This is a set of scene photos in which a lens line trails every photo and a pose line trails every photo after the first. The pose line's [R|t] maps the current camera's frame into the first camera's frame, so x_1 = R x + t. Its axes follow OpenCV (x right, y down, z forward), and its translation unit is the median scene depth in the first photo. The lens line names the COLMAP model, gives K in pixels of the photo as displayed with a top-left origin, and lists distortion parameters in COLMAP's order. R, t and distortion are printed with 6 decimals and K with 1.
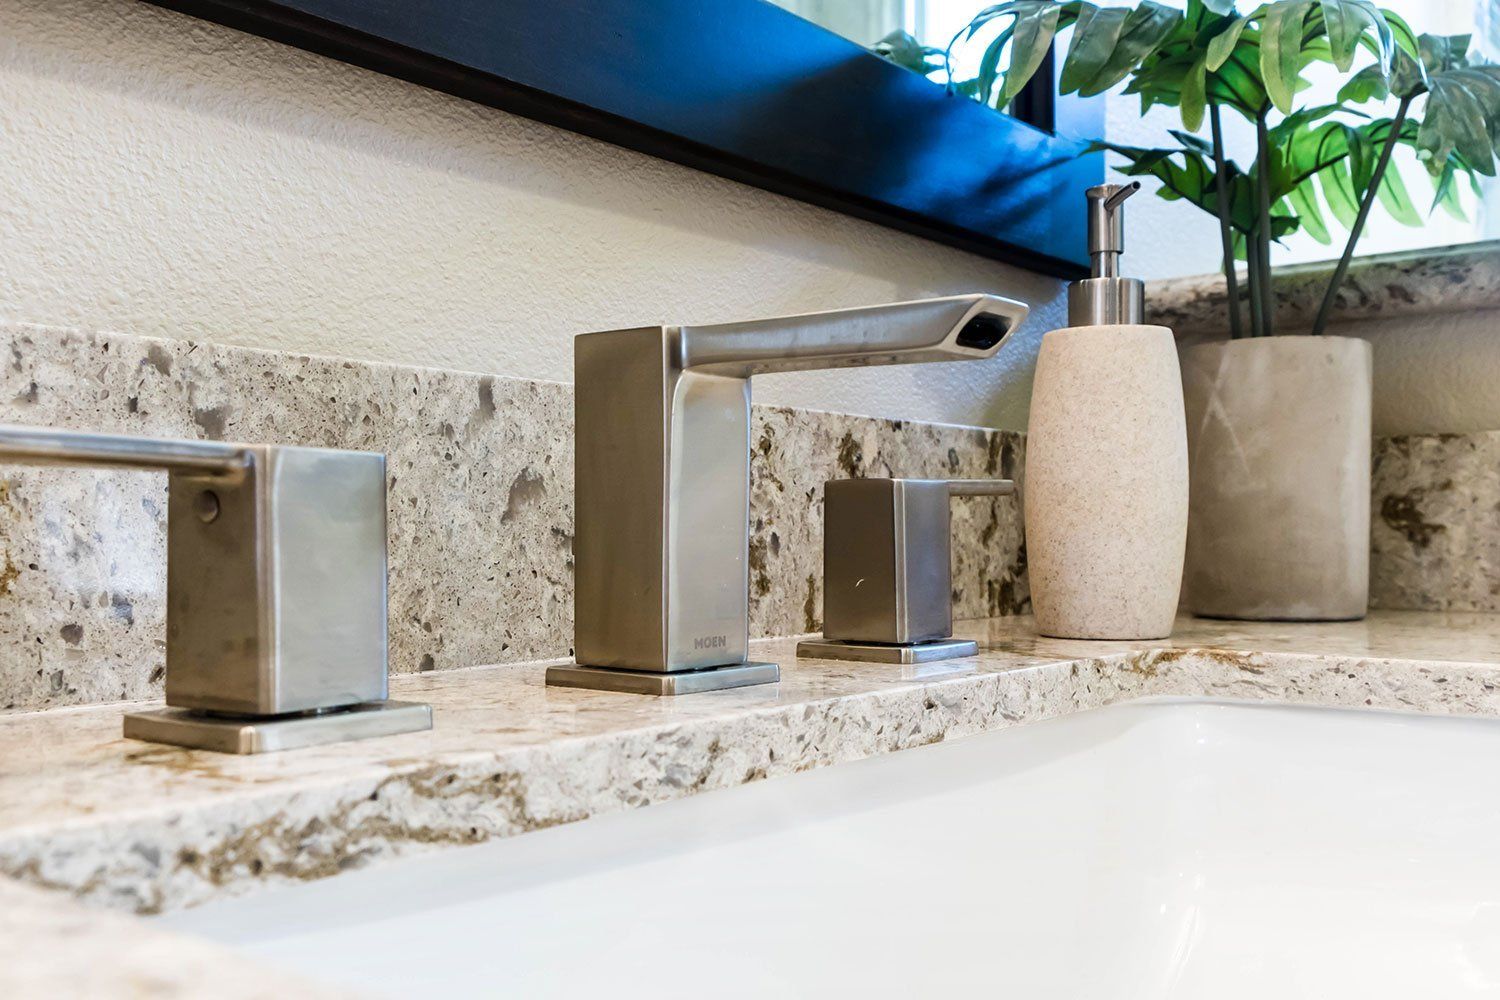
lens RADIAL K [[1445.0, 0, 762.0], [0, 1445.0, 540.1], [0, 0, 1]] dist [0.039214, 0.000000]
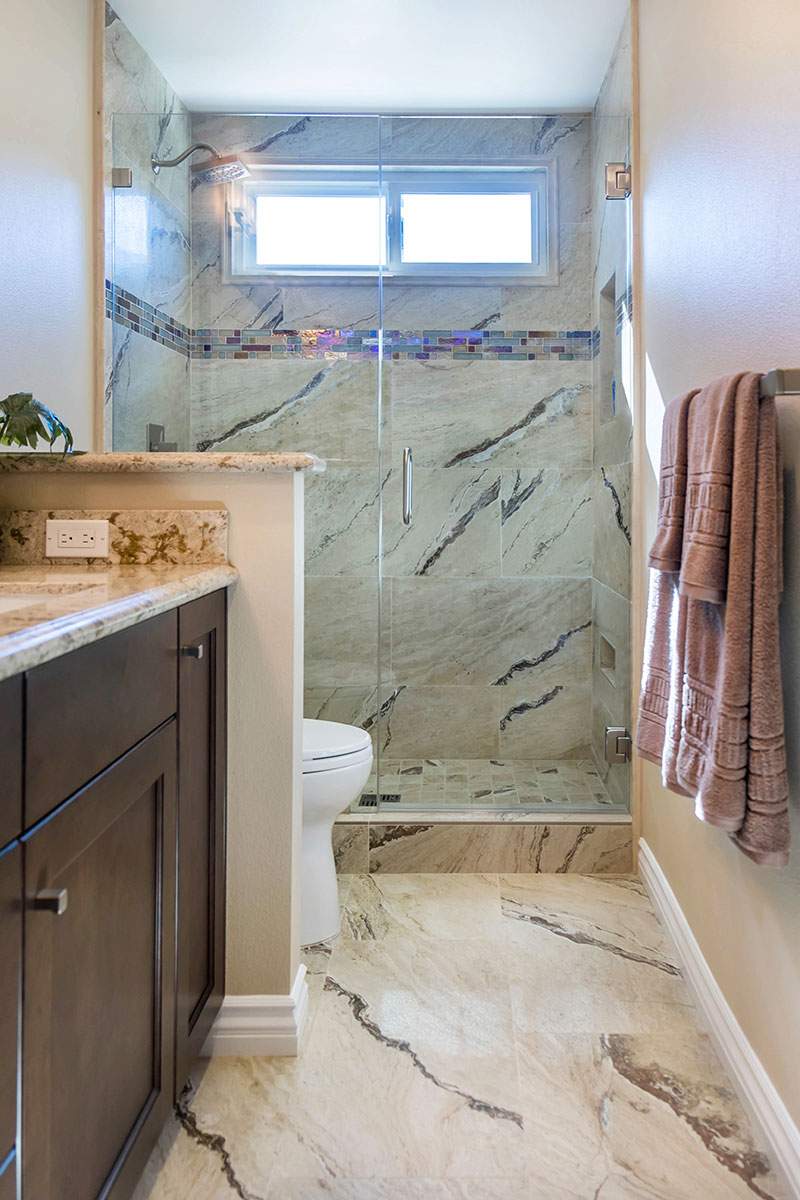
lens RADIAL K [[954.5, 0, 436.9], [0, 954.5, 483.1], [0, 0, 1]] dist [0.001565, -0.006543]
pose [[0.787573, 0.008849, 0.616157, -0.214301], [0.000468, 0.999888, -0.014959, -0.173643], [-0.616221, 0.012069, 0.787481, -2.094005]]
